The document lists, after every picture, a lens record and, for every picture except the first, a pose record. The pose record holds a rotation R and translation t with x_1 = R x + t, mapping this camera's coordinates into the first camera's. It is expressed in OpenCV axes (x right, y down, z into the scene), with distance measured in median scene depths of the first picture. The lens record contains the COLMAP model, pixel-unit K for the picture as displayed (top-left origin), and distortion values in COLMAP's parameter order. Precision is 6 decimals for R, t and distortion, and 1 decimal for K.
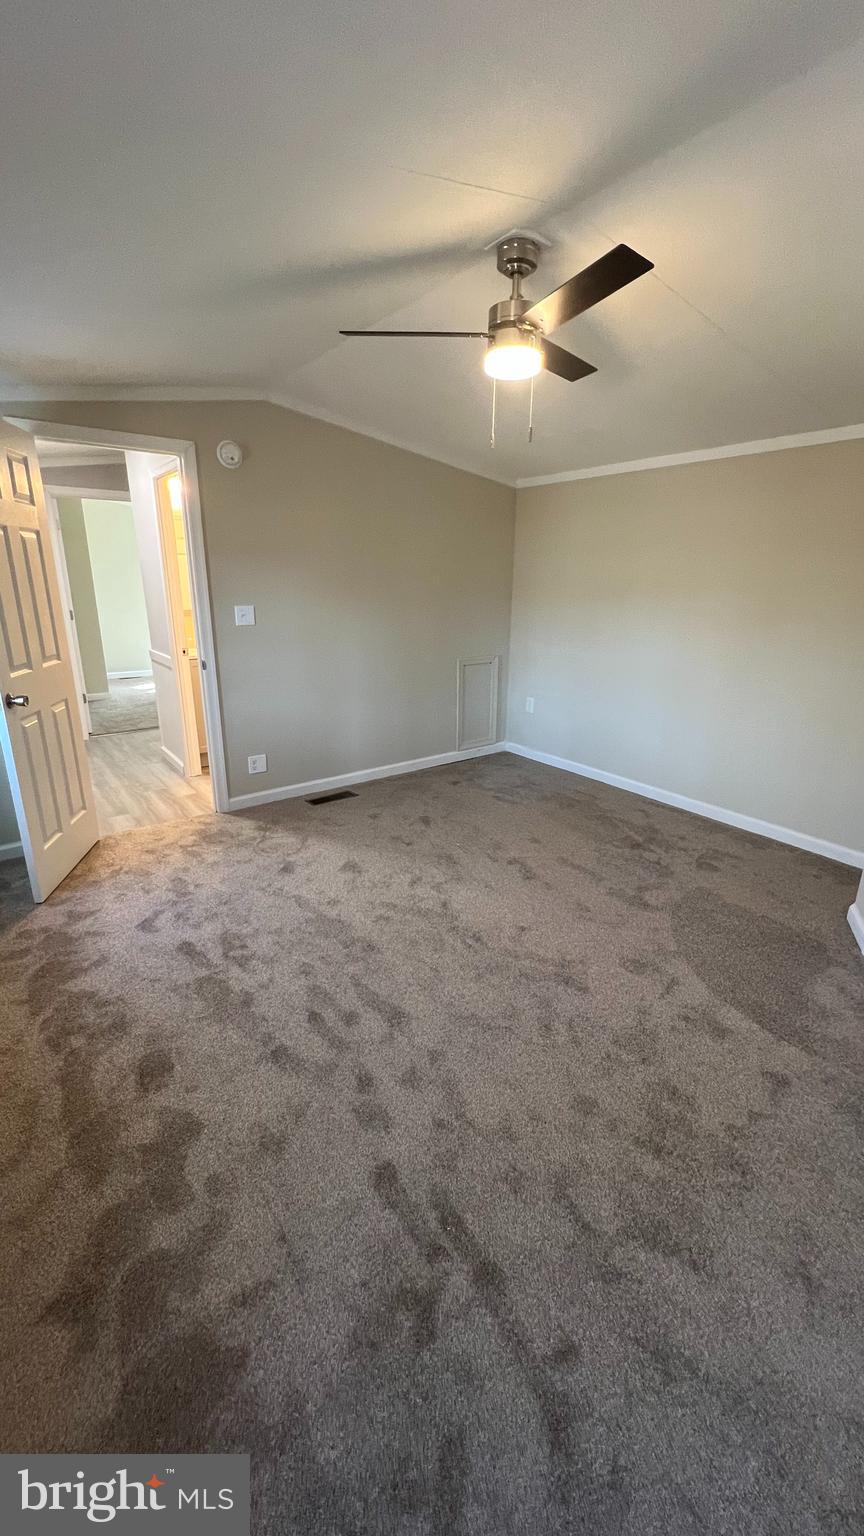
lens RADIAL K [[612.4, 0, 440.4], [0, 612.4, 760.9], [0, 0, 1]] dist [0.001601, 0.000222]
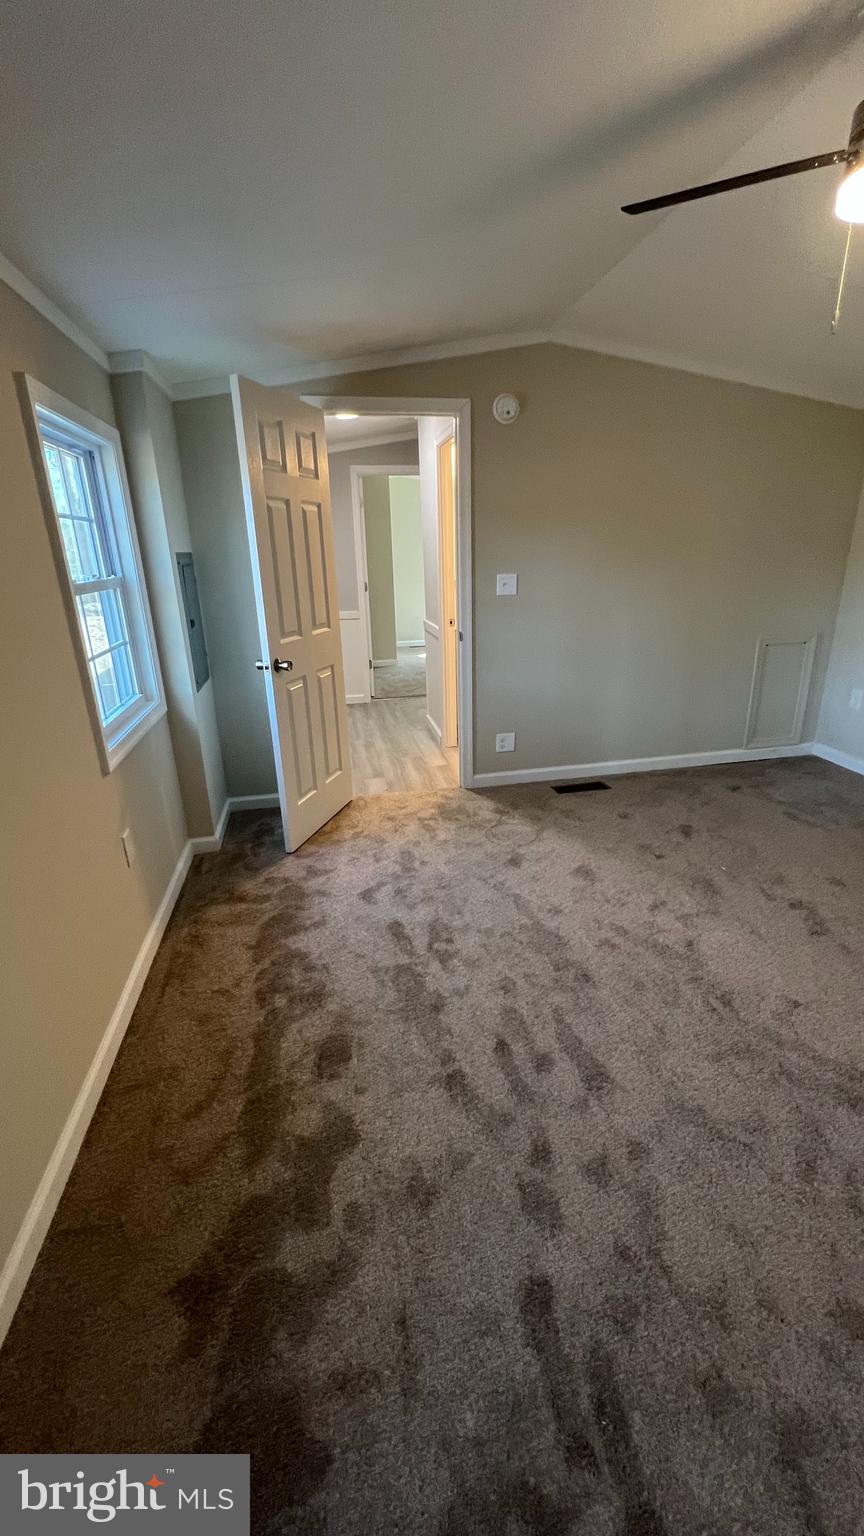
lens RADIAL K [[612.4, 0, 440.4], [0, 612.4, 760.9], [0, 0, 1]] dist [0.001601, 0.000222]
pose [[0.895490, 0.114851, -0.430008, 0.034466], [-0.096648, 0.993258, 0.064021, -0.026454], [0.434461, -0.015770, 0.900552, 0.148286]]
